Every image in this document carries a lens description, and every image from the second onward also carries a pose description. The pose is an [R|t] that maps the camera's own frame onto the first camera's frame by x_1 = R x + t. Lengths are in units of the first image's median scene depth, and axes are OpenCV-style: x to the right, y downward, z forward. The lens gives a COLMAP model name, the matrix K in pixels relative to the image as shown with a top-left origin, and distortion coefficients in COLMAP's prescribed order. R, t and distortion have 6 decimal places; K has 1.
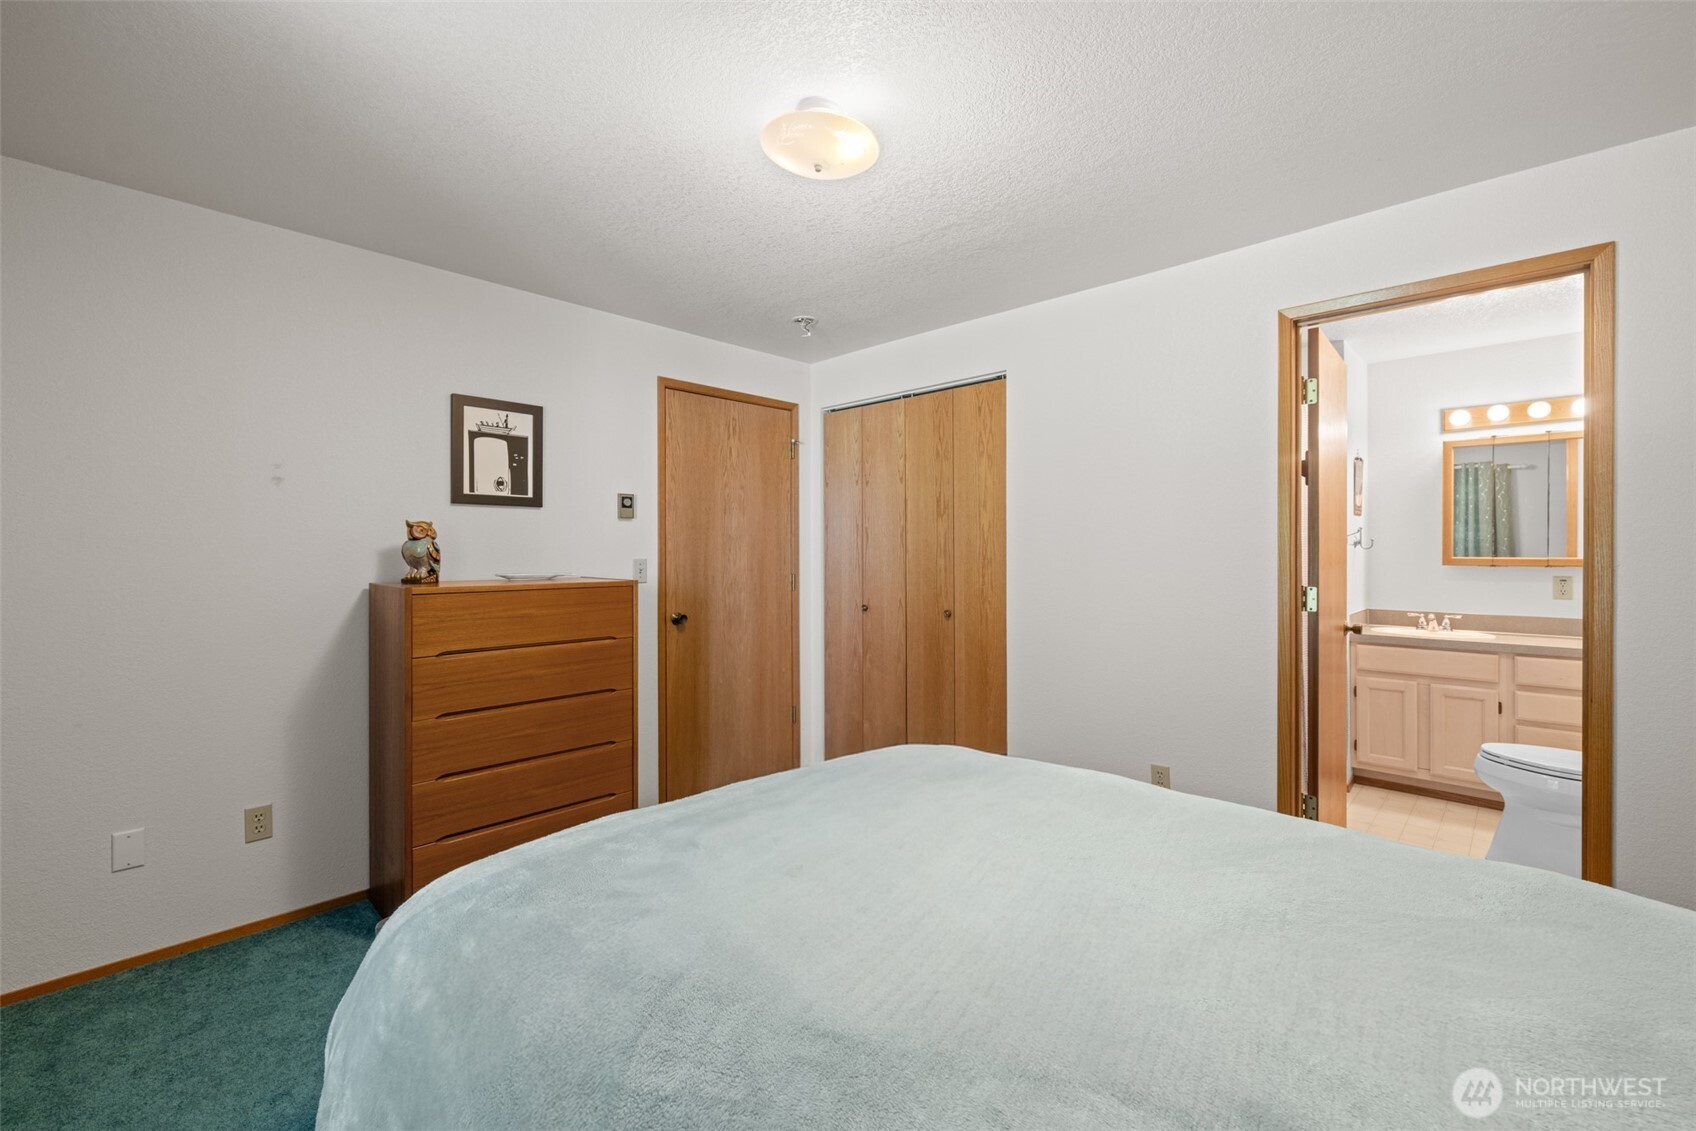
lens RADIAL K [[721.8, 0, 834.9], [0, 721.8, 548.3], [0, 0, 1]] dist [0.000334, 0.000042]
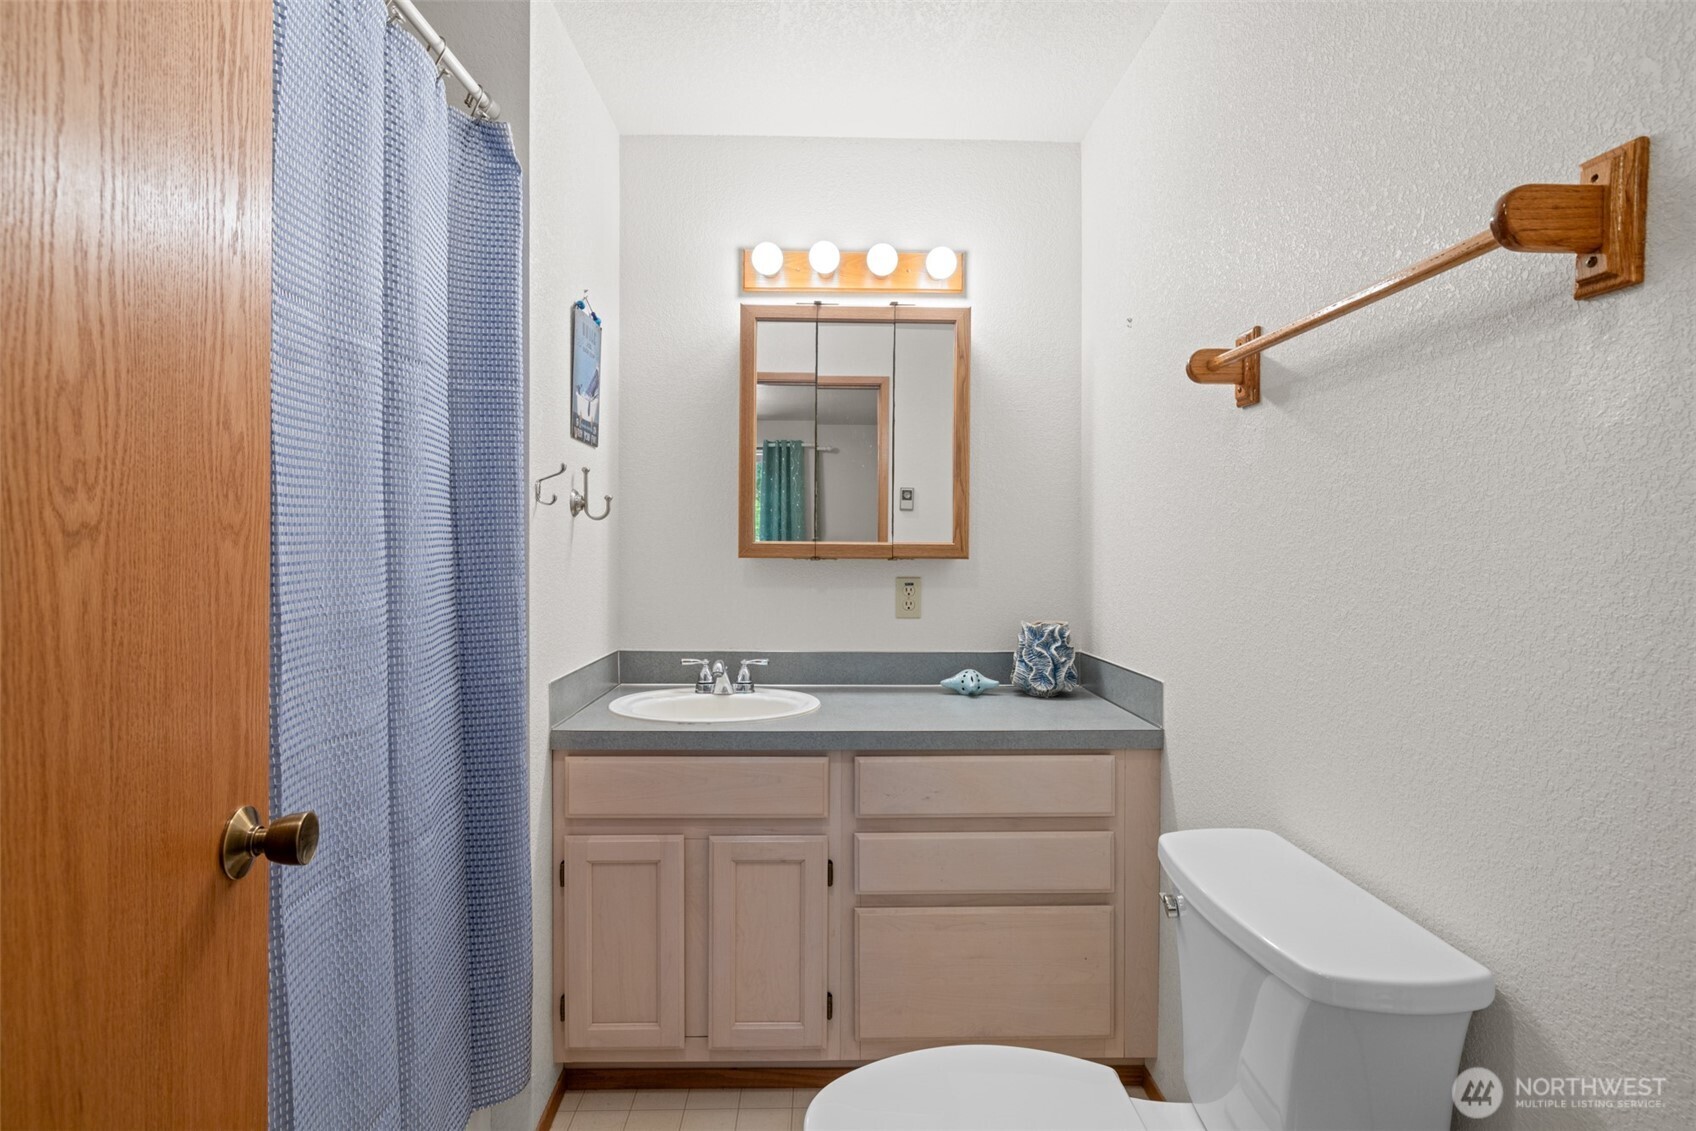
lens RADIAL K [[830.7, 0, 847.2], [0, 830.7, 559.6], [0, 0, 1]] dist [0.001773, 0.000070]
pose [[0.696711, -0.001918, 0.717350, 0.504180], [-0.005393, 0.999954, 0.007912, 0.020540], [-0.717332, -0.009381, 0.696668, 0.572446]]
